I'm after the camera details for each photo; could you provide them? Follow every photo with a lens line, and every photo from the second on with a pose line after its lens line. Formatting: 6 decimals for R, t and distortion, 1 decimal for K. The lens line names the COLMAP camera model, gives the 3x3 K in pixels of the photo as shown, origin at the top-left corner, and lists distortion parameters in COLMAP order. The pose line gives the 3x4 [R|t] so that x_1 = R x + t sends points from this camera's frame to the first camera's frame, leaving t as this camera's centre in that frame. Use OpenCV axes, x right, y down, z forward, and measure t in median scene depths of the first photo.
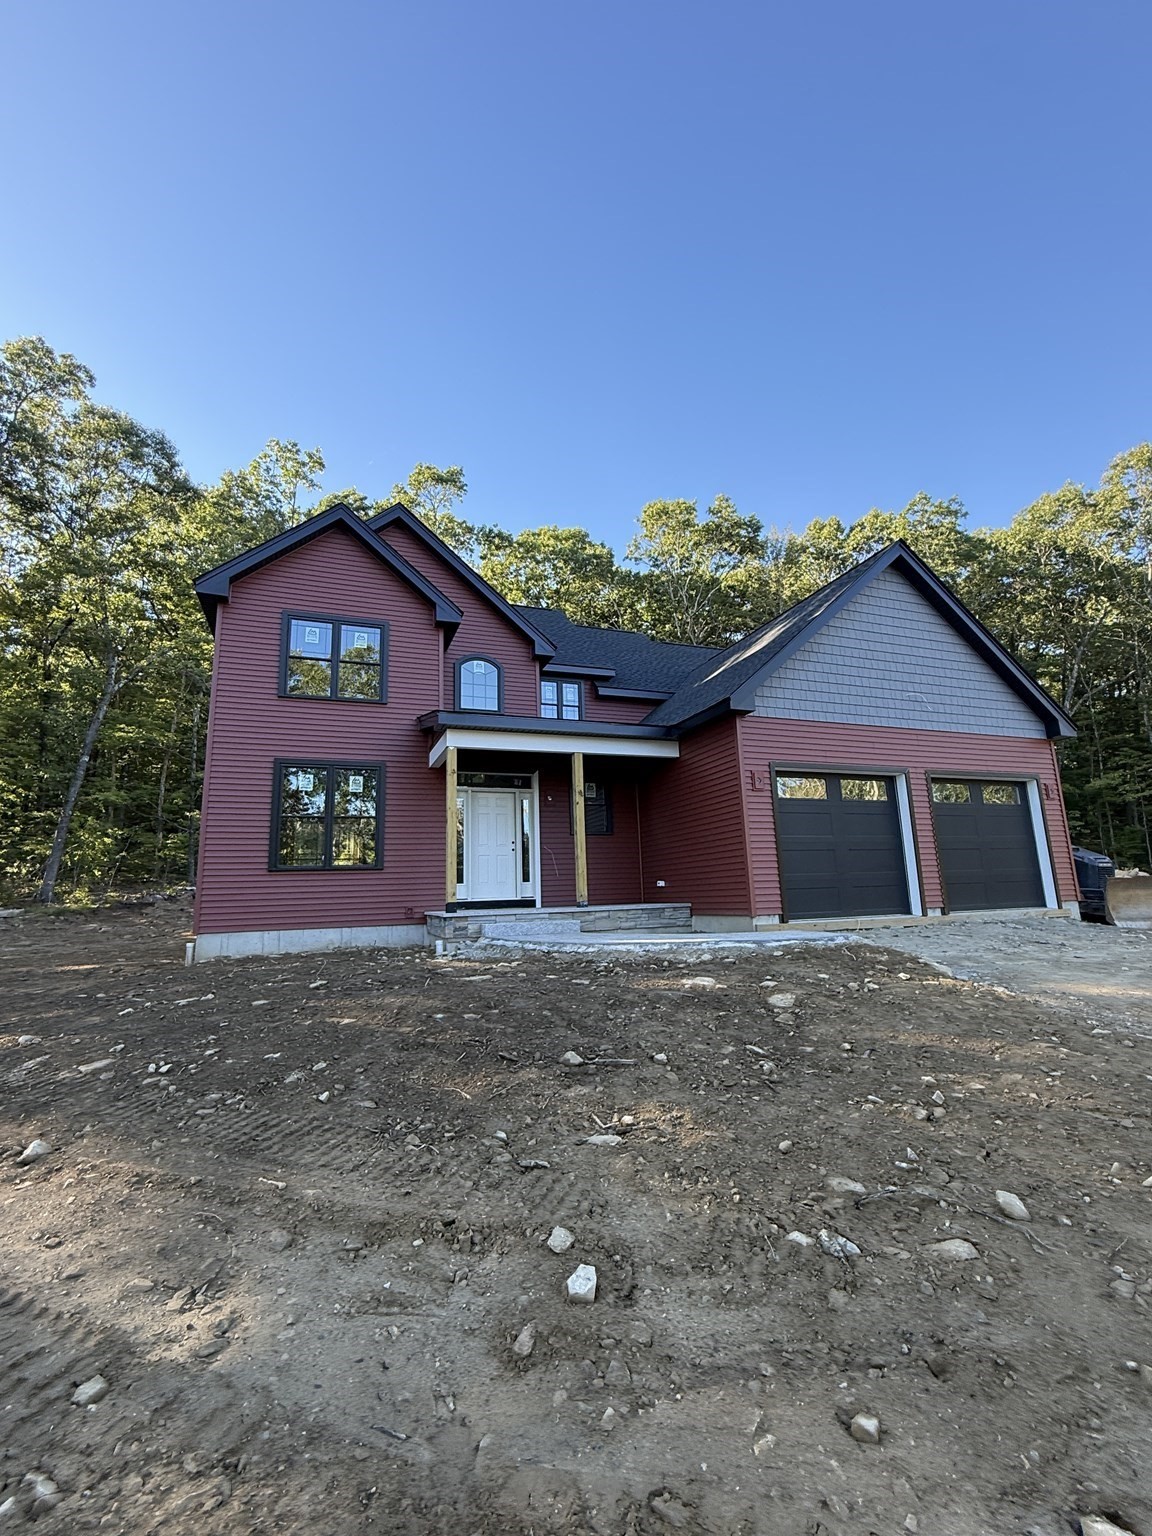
lens RADIAL K [[669.2, 0, 571.1], [0, 669.2, 766.0], [0, 0, 1]] dist [0.000158, 0.000387]
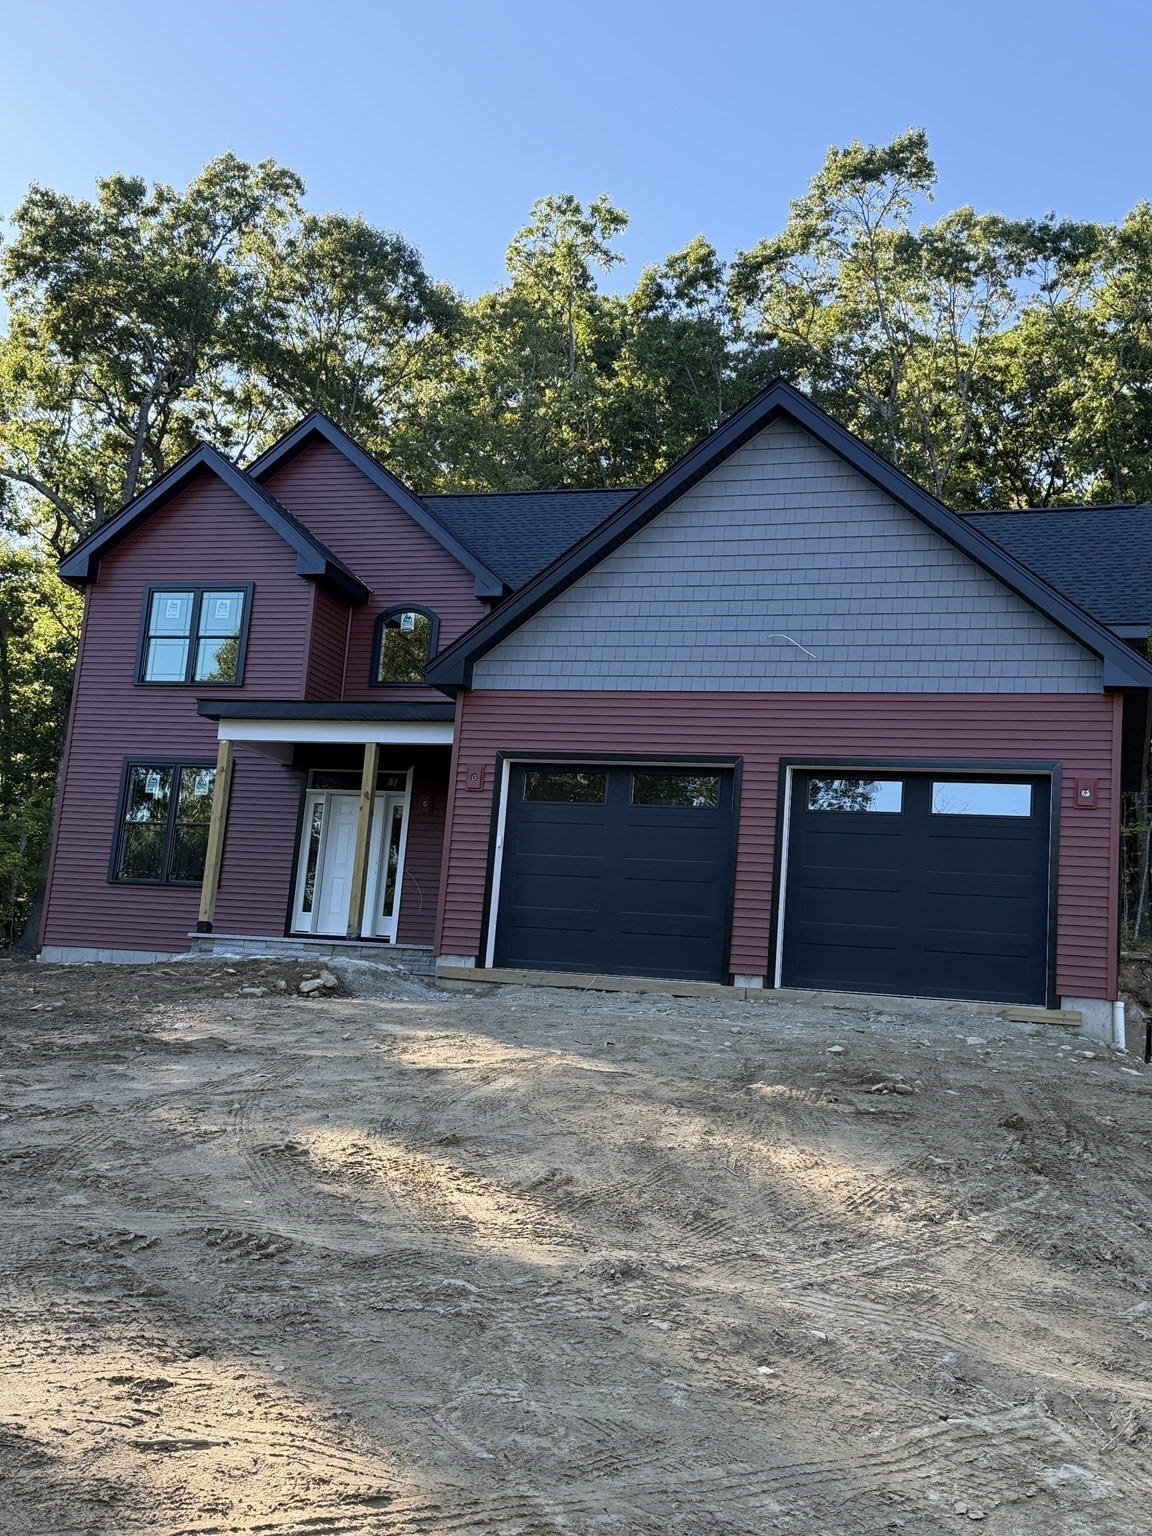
lens RADIAL K [[1626.0, 0, 570.4], [0, 1626.0, 767.0], [0, 0, 1]] dist [0.192977, -0.410580]
pose [[0.773390, -0.012496, -0.633808, 1.239557], [0.018950, 0.999815, 0.003410, 0.005227], [0.633648, -0.014648, 0.773483, -0.271372]]
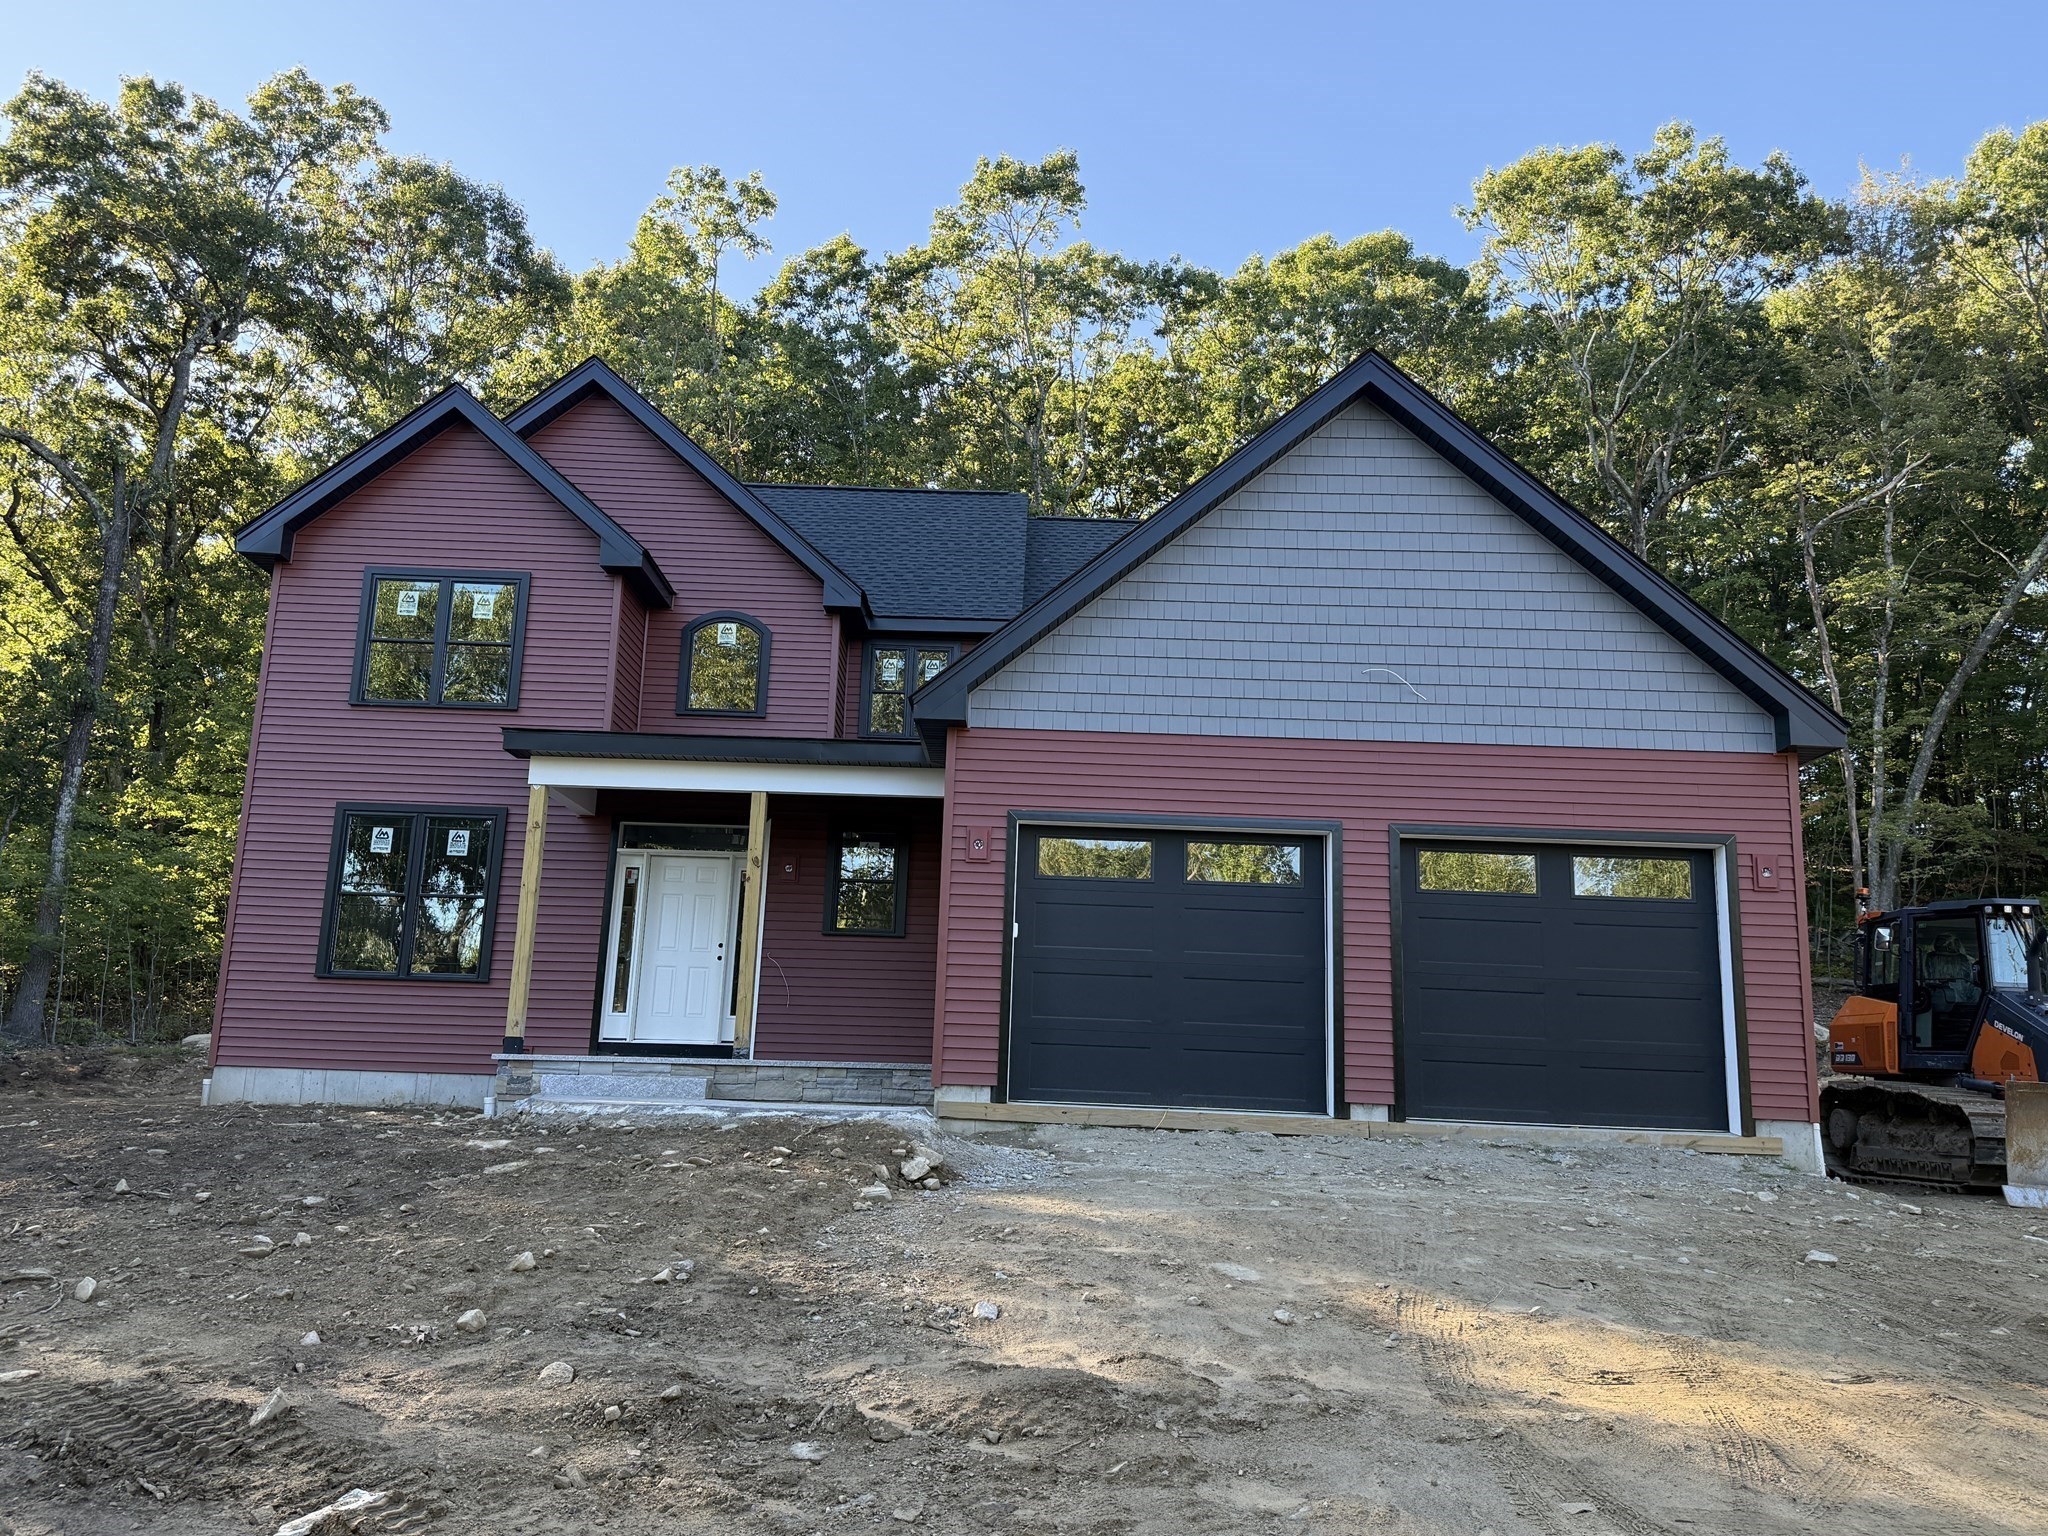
lens RADIAL K [[1573.2, 0, 1009.9], [0, 1573.2, 771.8], [0, 0, 1]] dist [0.169104, -0.316981]
pose [[0.929816, -0.007389, -0.367950, 0.648277], [0.006038, 0.999970, -0.004823, -0.026554], [0.367975, 0.002262, 0.929833, -0.174075]]
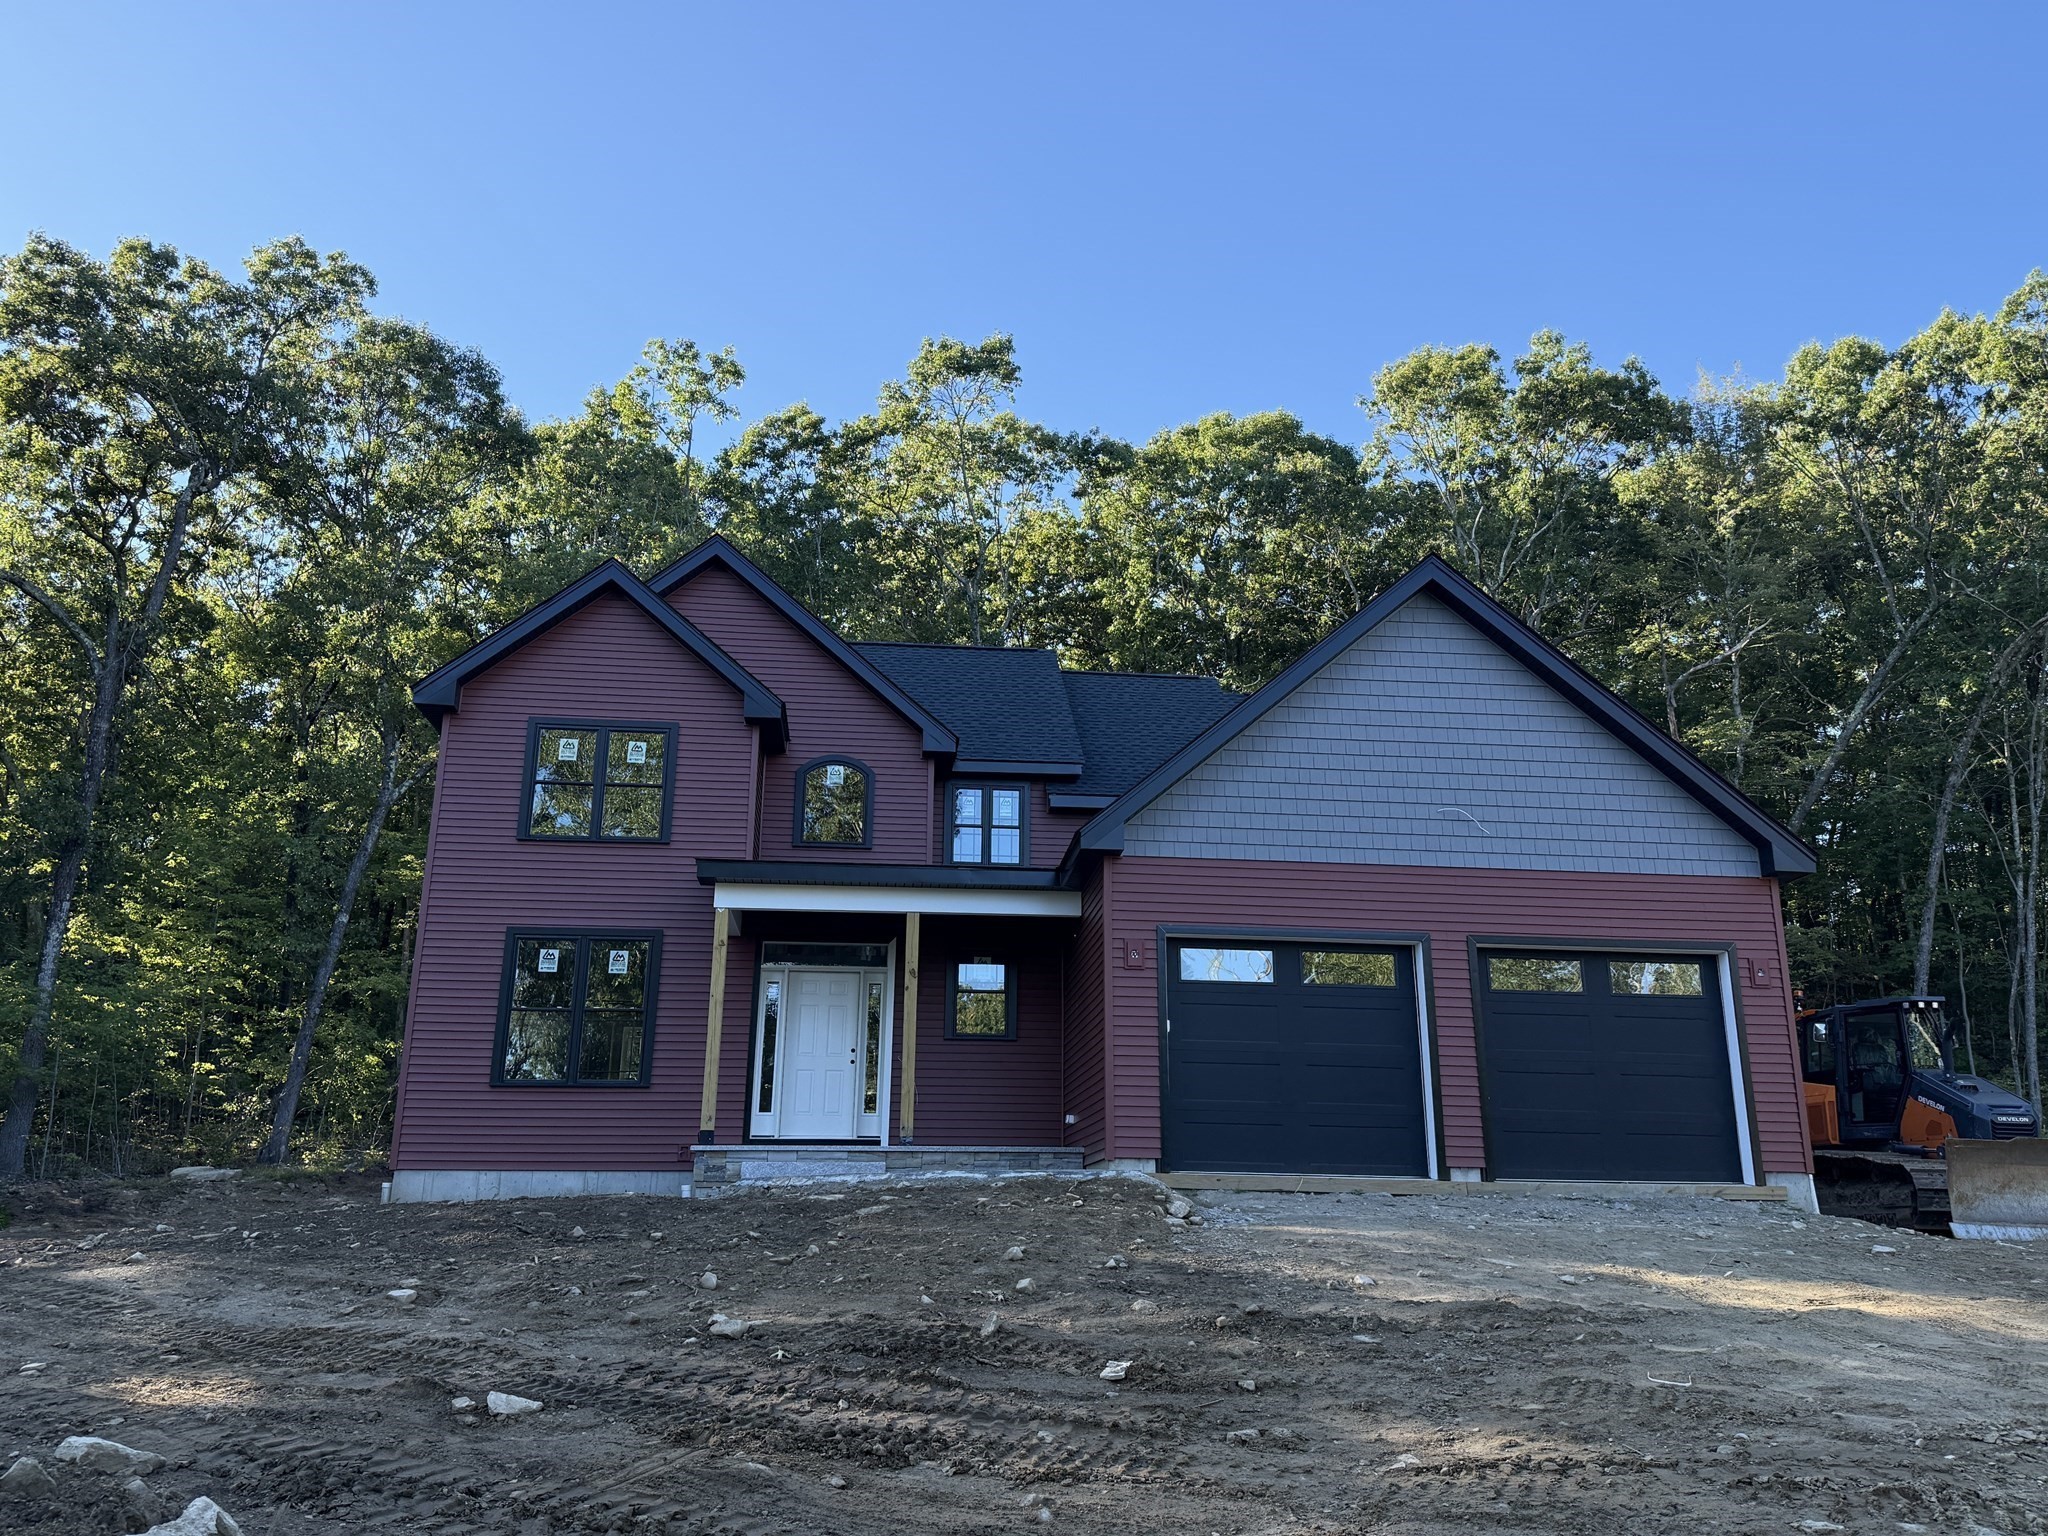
lens RADIAL K [[1577.1, 0, 1016.4], [0, 1577.1, 770.2], [0, 0, 1]] dist [0.183969, -0.373211]
pose [[0.963825, -0.035248, -0.264193, 0.485327], [0.012190, 0.996009, -0.088415, -0.018494], [0.266256, 0.081997, 0.960409, -0.463503]]
